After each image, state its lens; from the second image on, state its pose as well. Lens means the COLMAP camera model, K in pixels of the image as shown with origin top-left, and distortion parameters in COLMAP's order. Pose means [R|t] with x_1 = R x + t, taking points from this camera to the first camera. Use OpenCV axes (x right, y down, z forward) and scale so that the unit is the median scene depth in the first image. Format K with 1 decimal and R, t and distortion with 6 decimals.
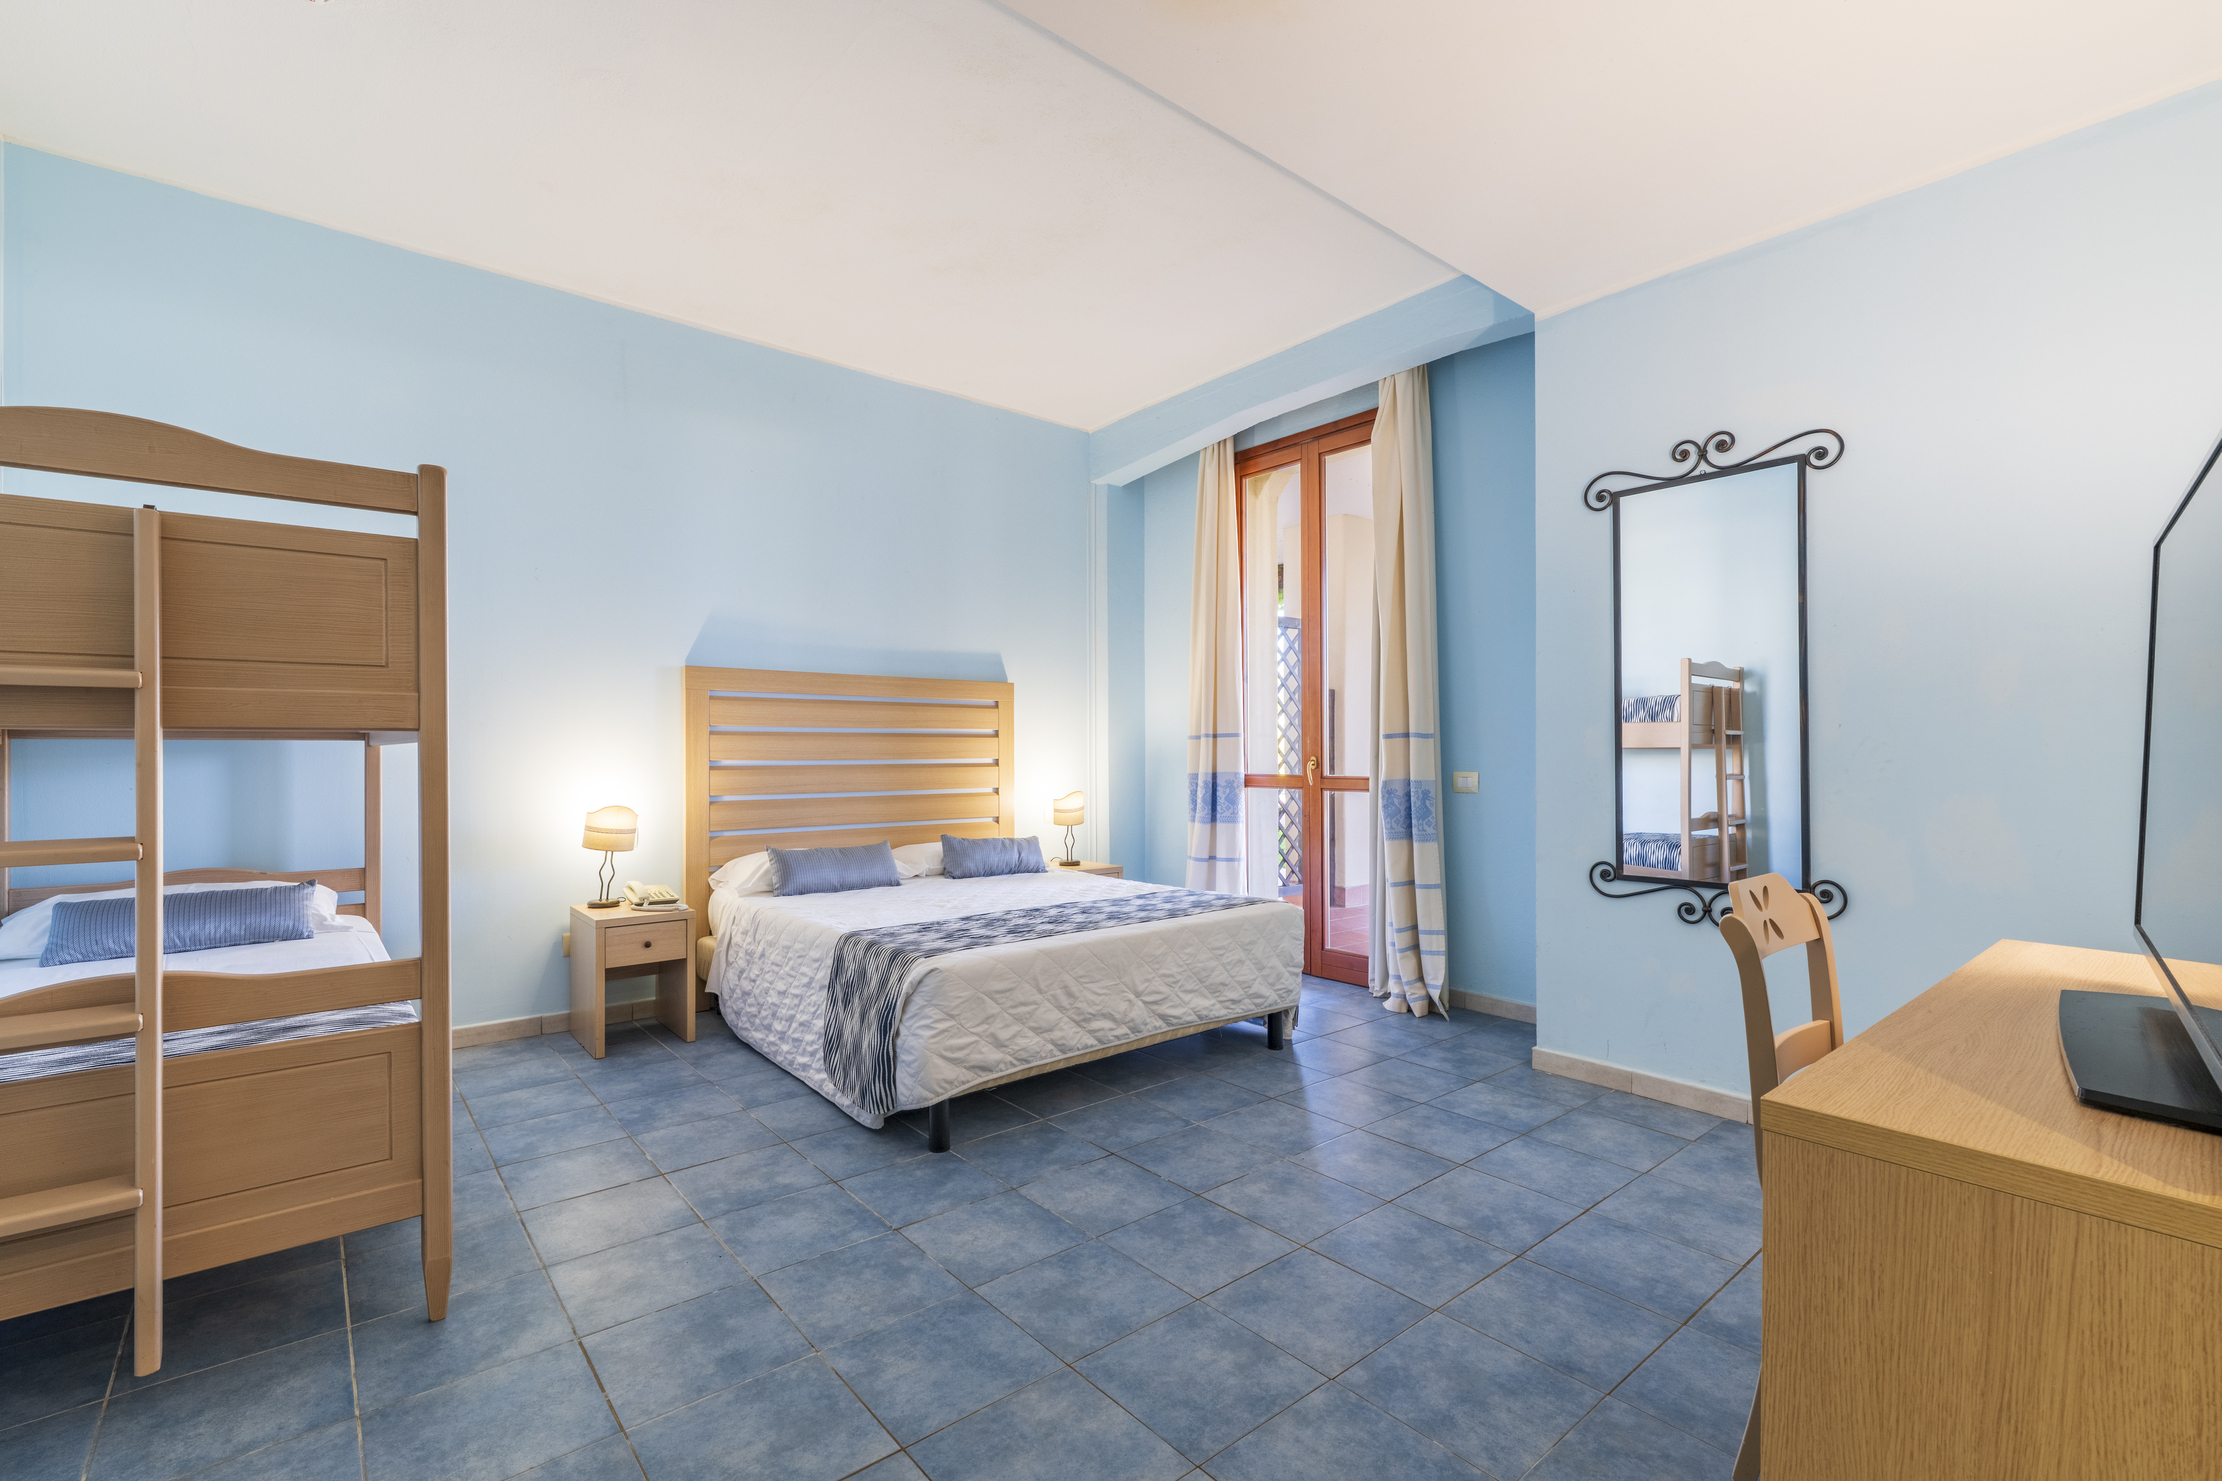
lens RADIAL K [[974.3, 0, 1111.0], [0, 974.3, 740.5], [0, 0, 1]] dist [-0.000578, -0.000015]
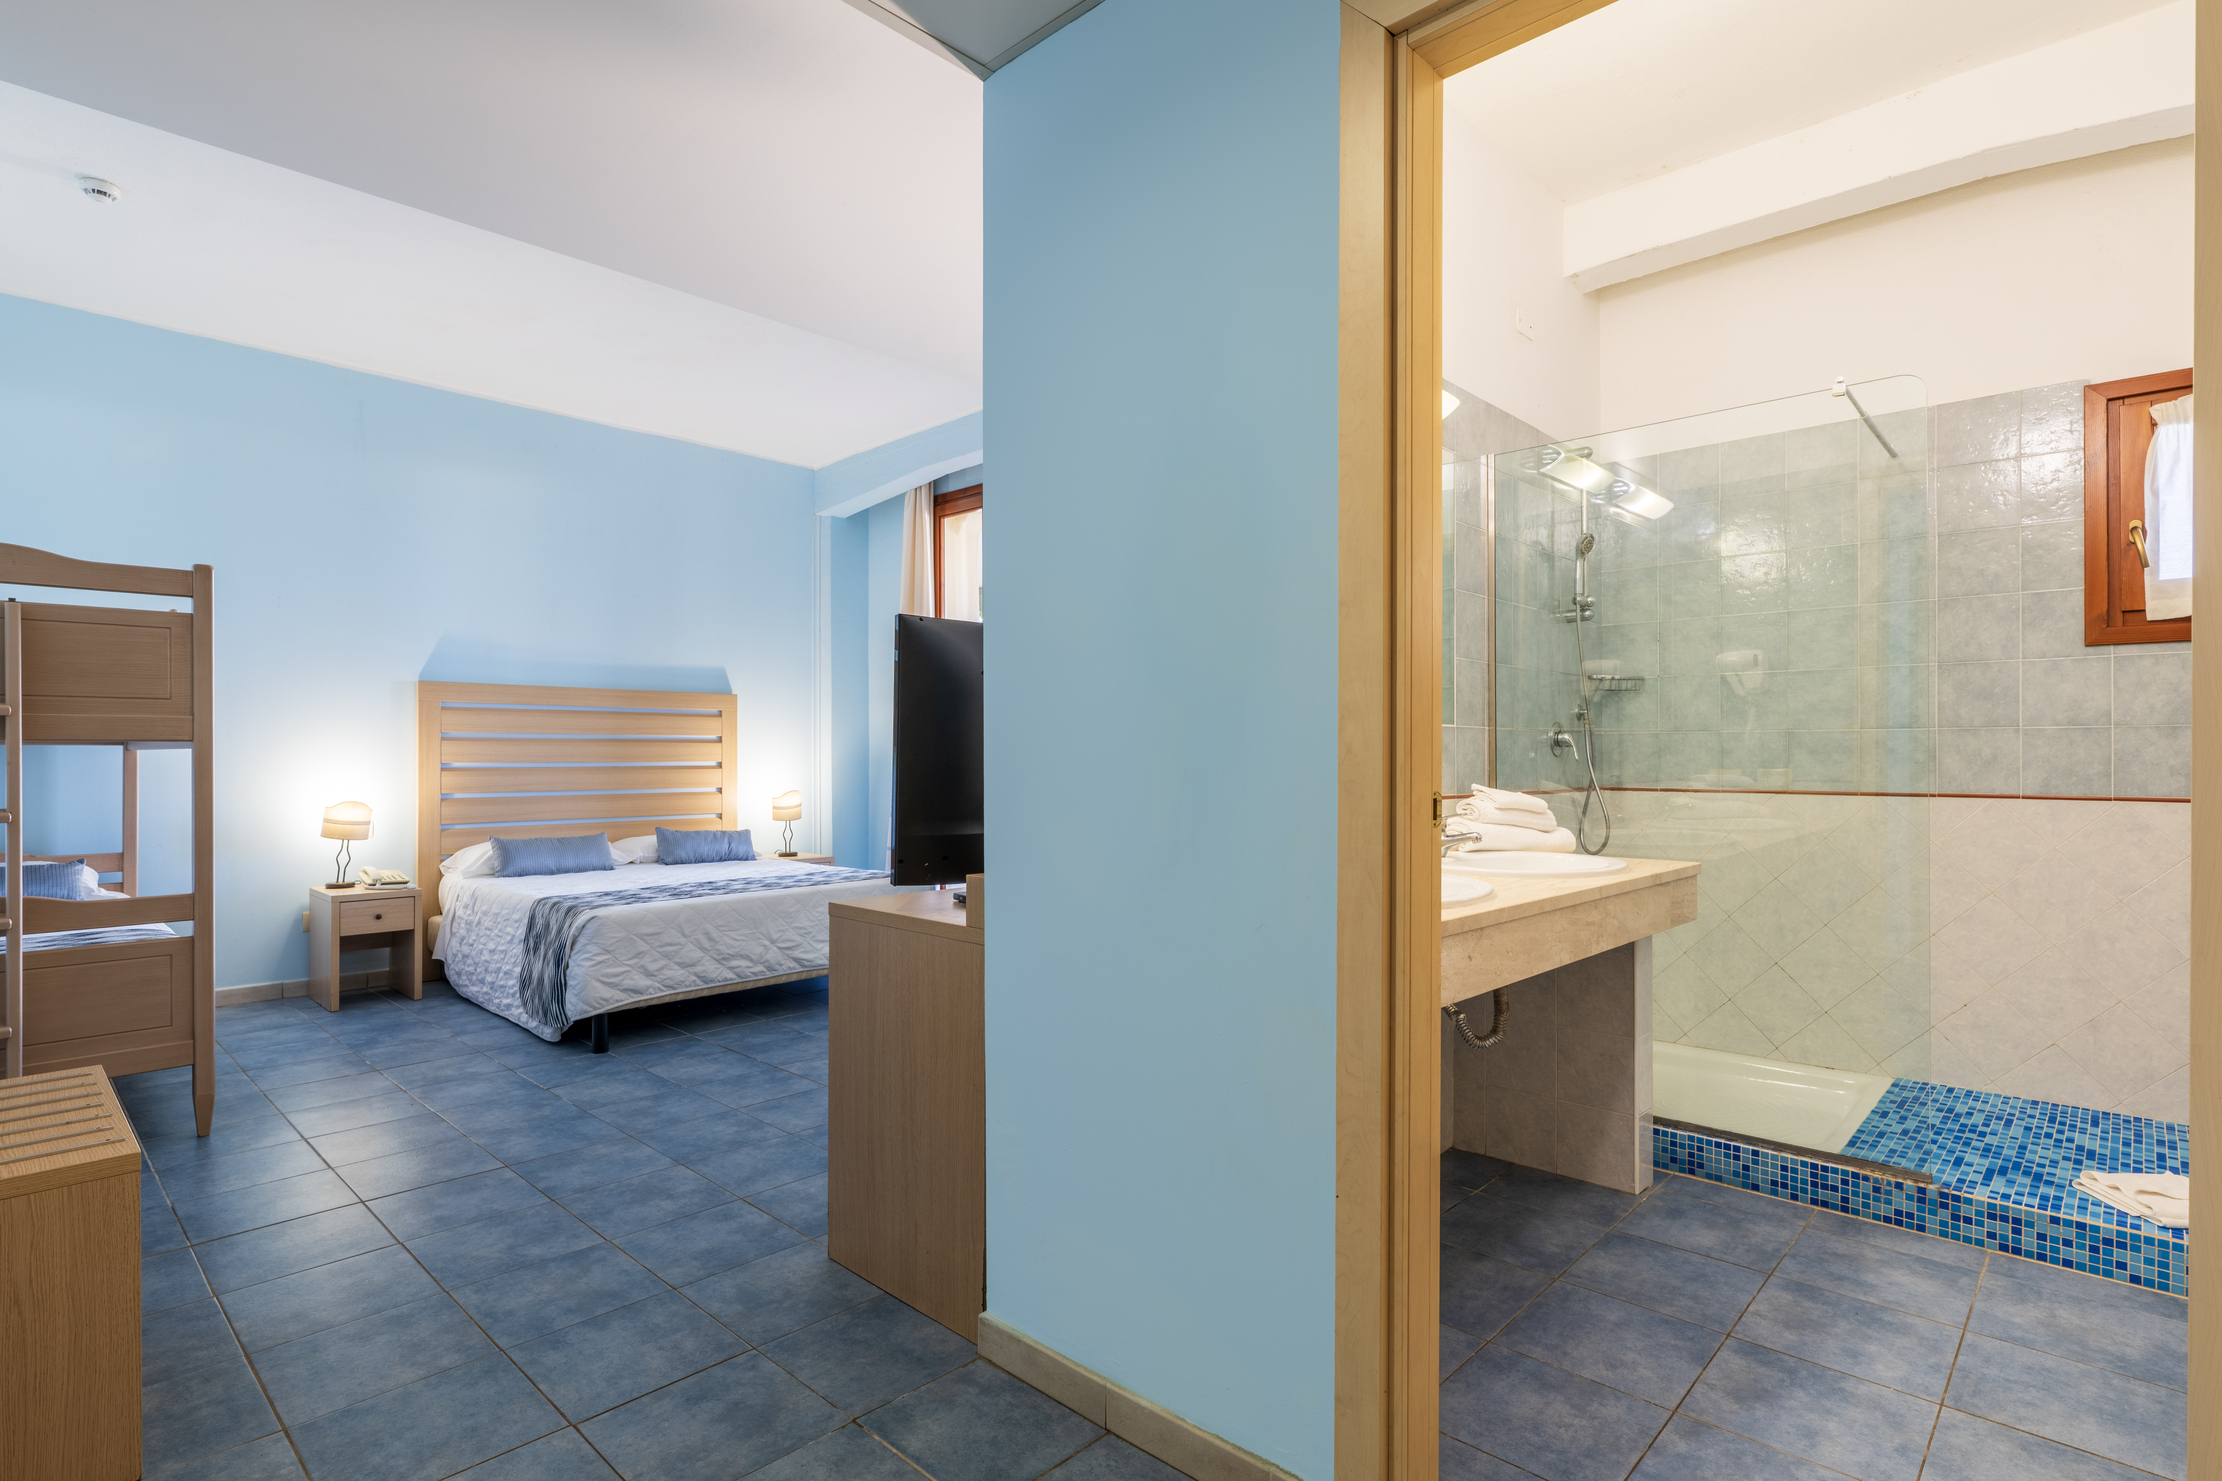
lens RADIAL K [[1100.1, 0, 1111.0], [0, 1100.1, 740.5], [0, 0, 1]] dist [-0.002685, -0.000484]
pose [[0.993563, 0.003104, 0.113240, 0.281781], [-0.002894, 0.999994, -0.002022, -0.006779], [-0.113246, 0.001682, 0.993566, -0.470433]]
